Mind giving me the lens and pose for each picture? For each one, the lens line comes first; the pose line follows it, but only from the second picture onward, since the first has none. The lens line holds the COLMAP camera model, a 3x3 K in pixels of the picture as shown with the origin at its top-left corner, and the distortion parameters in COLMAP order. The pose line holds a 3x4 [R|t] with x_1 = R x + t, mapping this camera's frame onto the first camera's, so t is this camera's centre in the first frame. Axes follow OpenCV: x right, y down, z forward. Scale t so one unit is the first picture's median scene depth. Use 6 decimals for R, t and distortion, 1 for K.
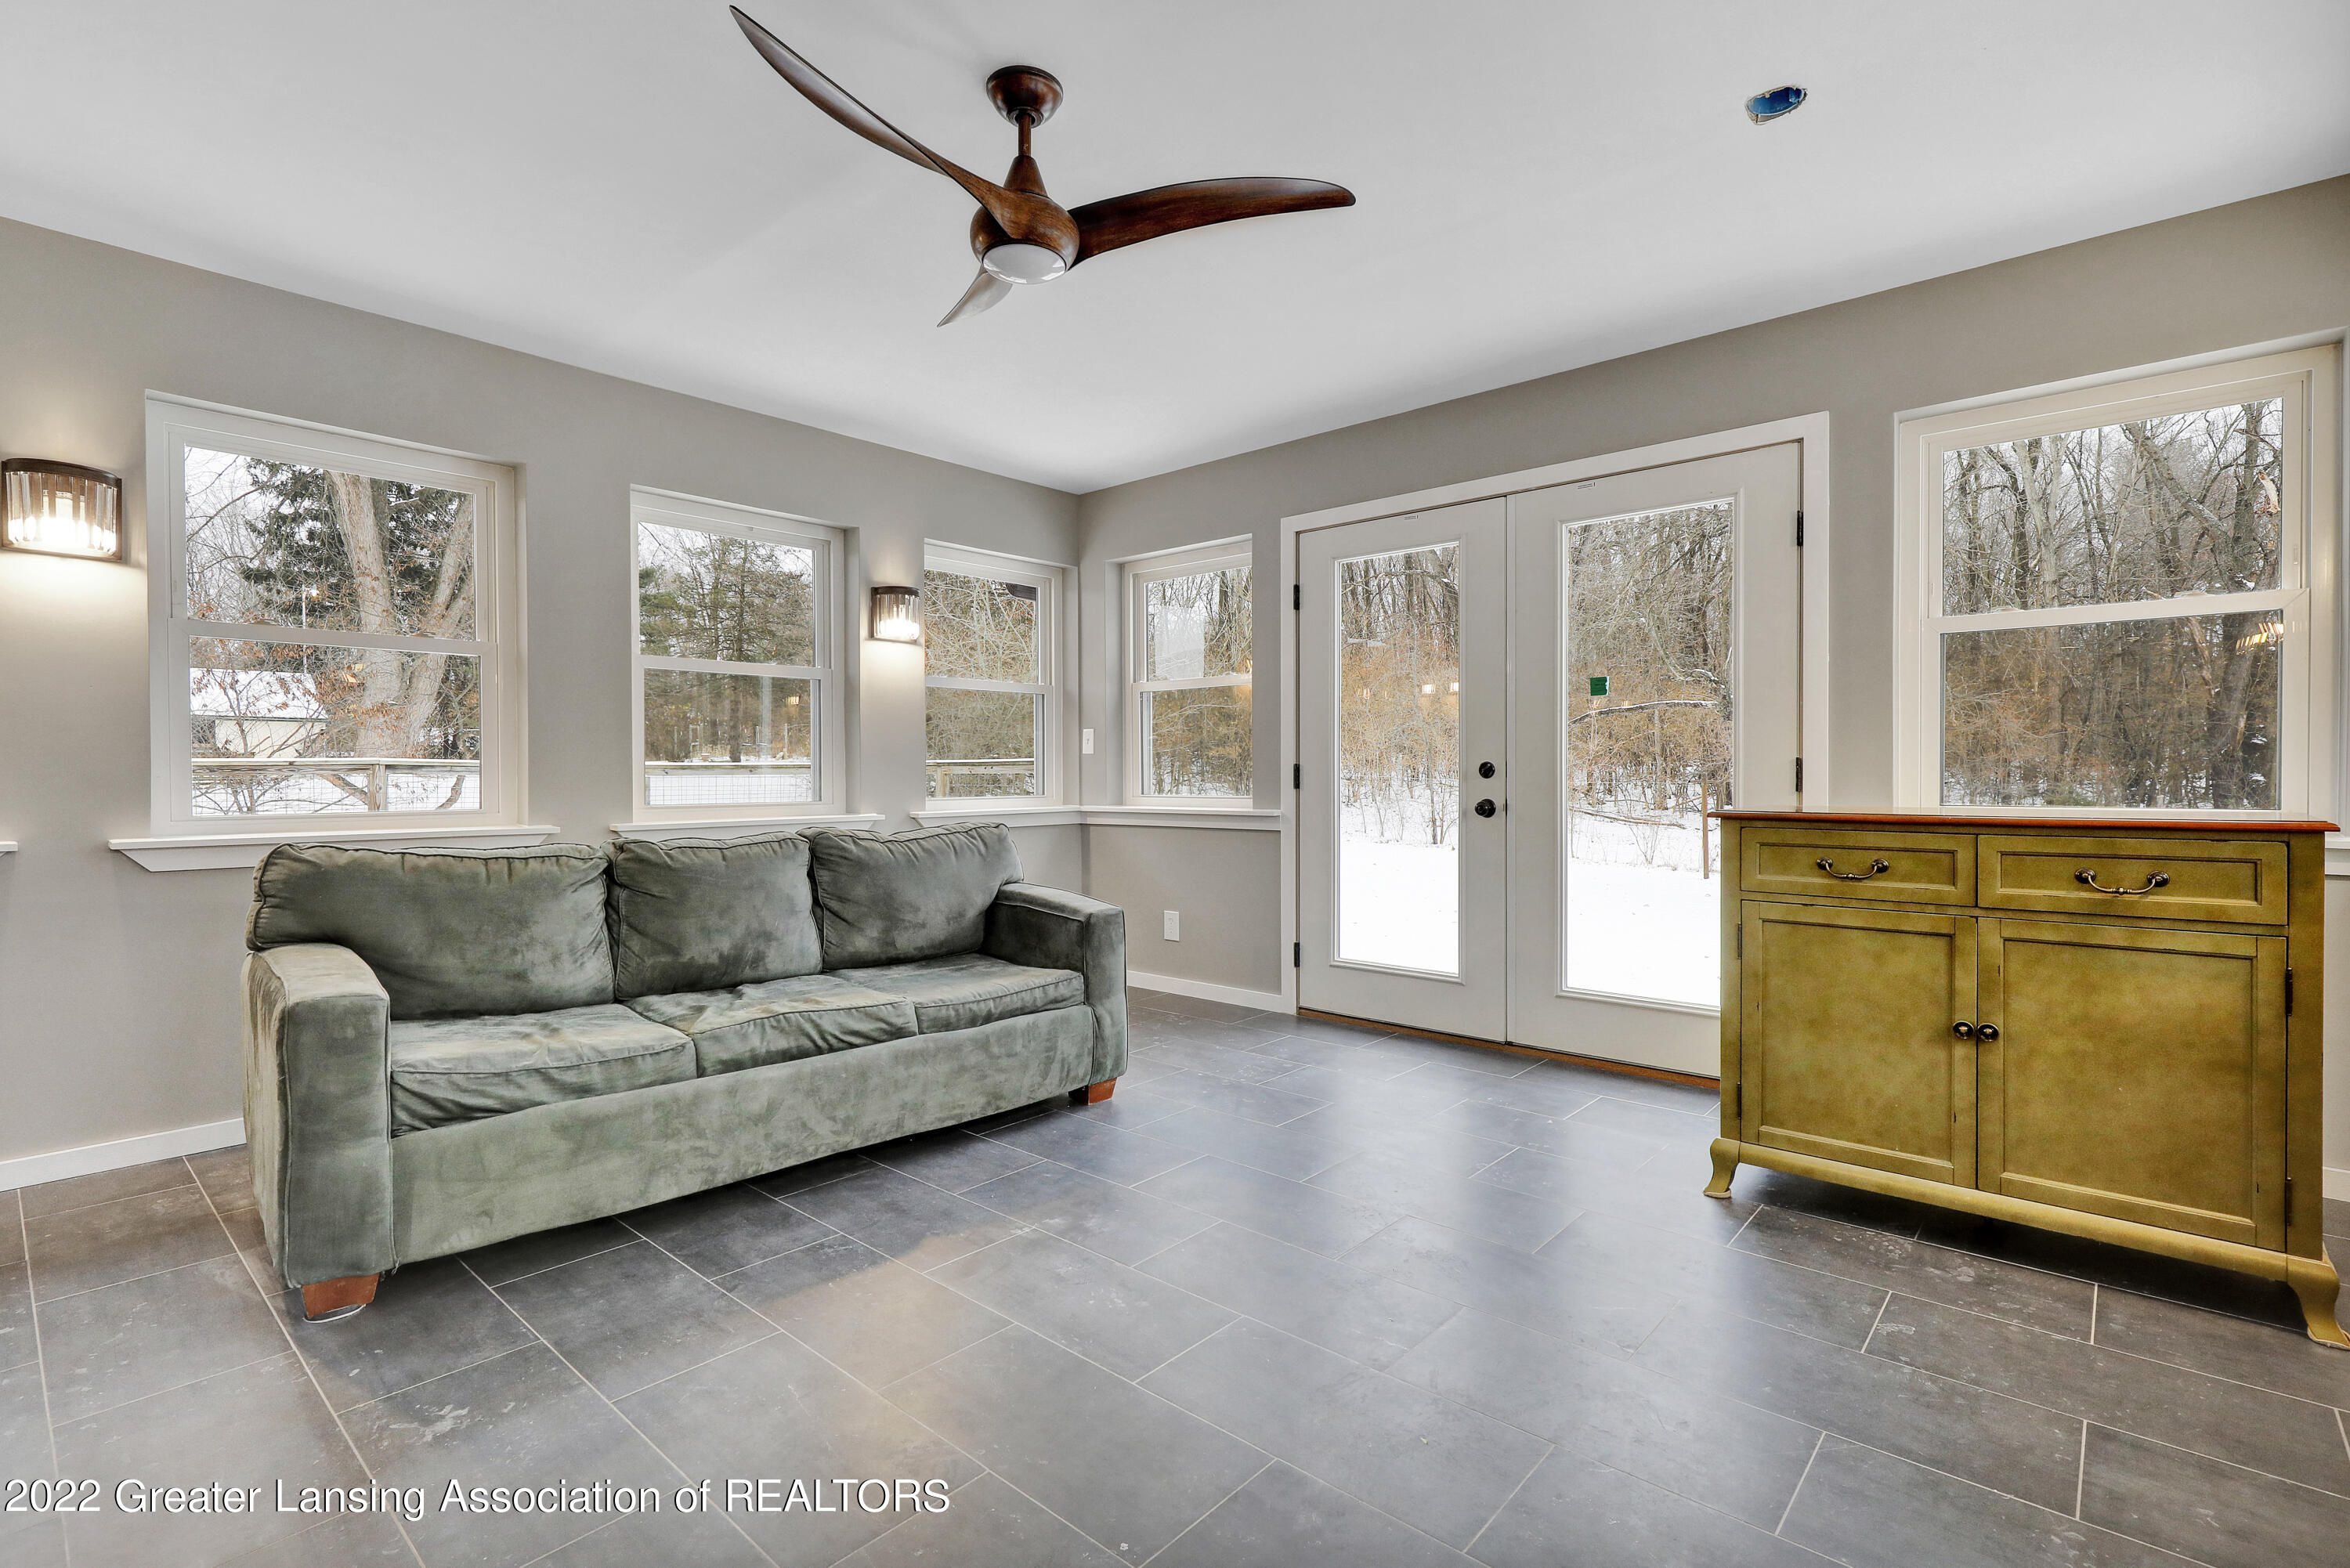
lens RADIAL K [[1094.7, 0, 1181.8], [0, 1094.7, 786.6], [0, 0, 1]] dist [-0.002055, -0.000252]
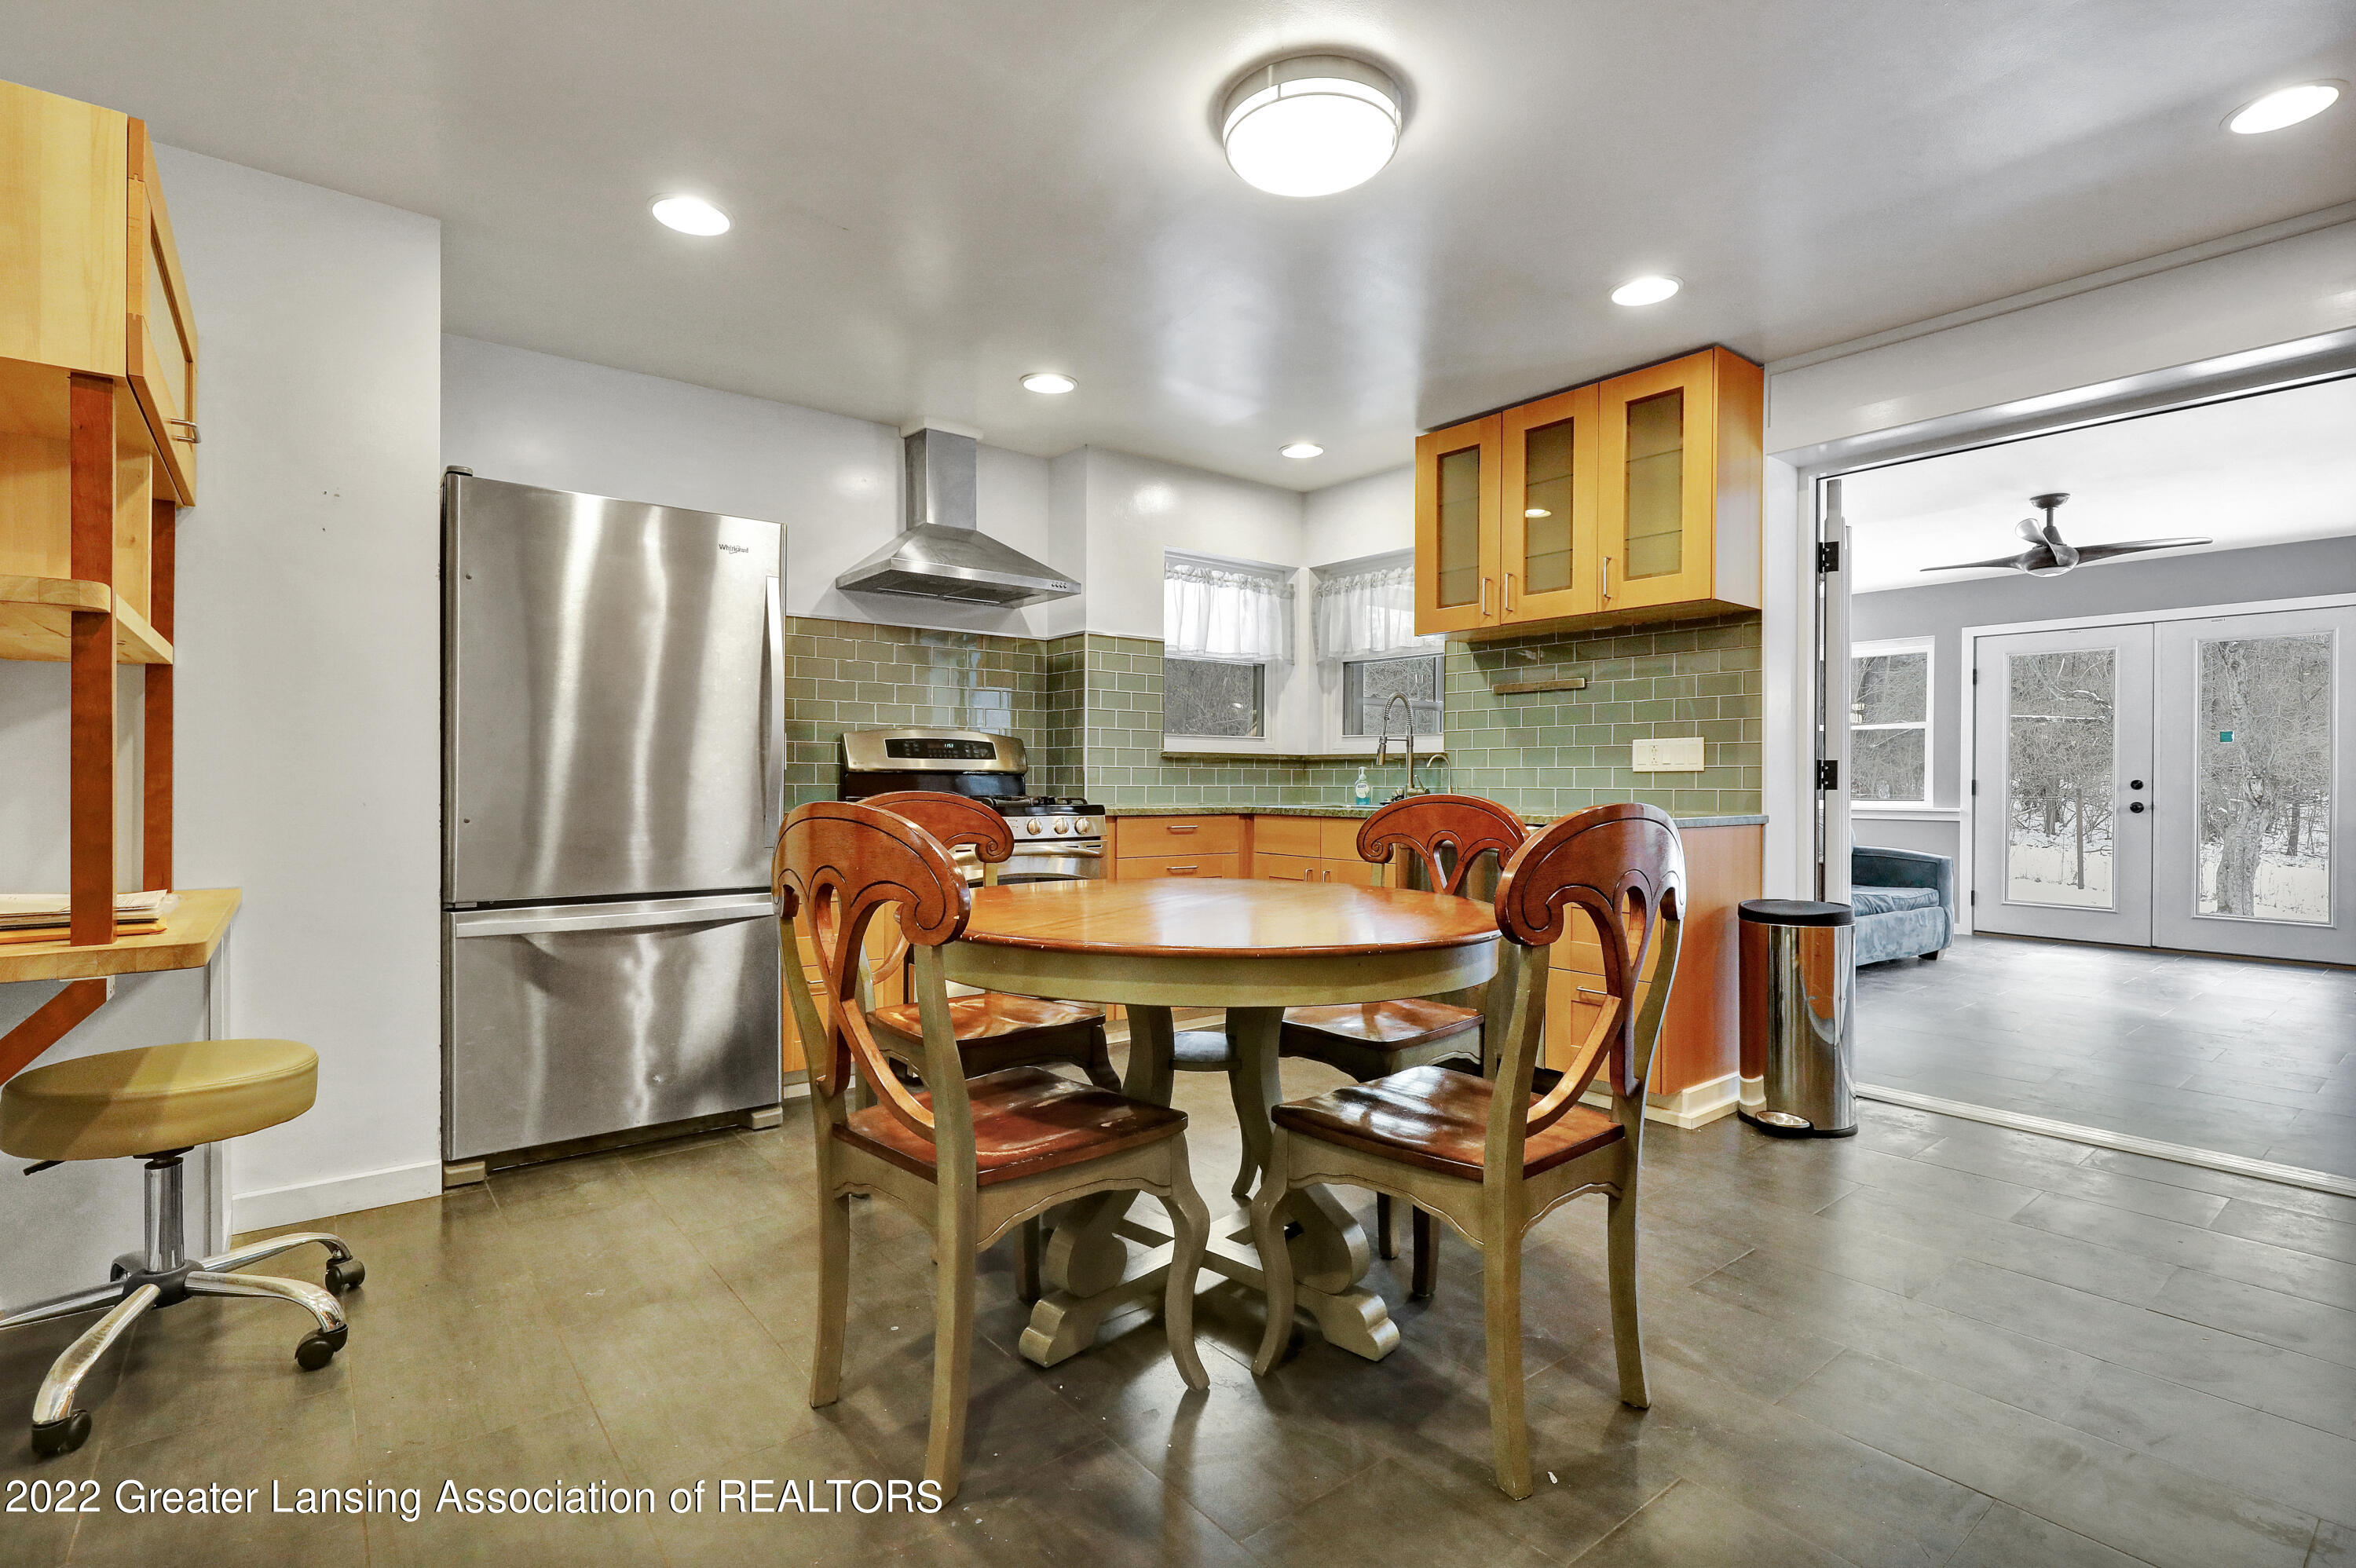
lens RADIAL K [[1115.7, 0, 1178.0], [0, 1115.7, 784.0], [0, 0, 1]] dist [-0.003245, -0.000383]
pose [[0.985064, 0.010717, -0.171857, -0.904736], [-0.012627, 0.999870, -0.010022, 0.019803], [0.171727, 0.012043, 0.985071, -0.967451]]
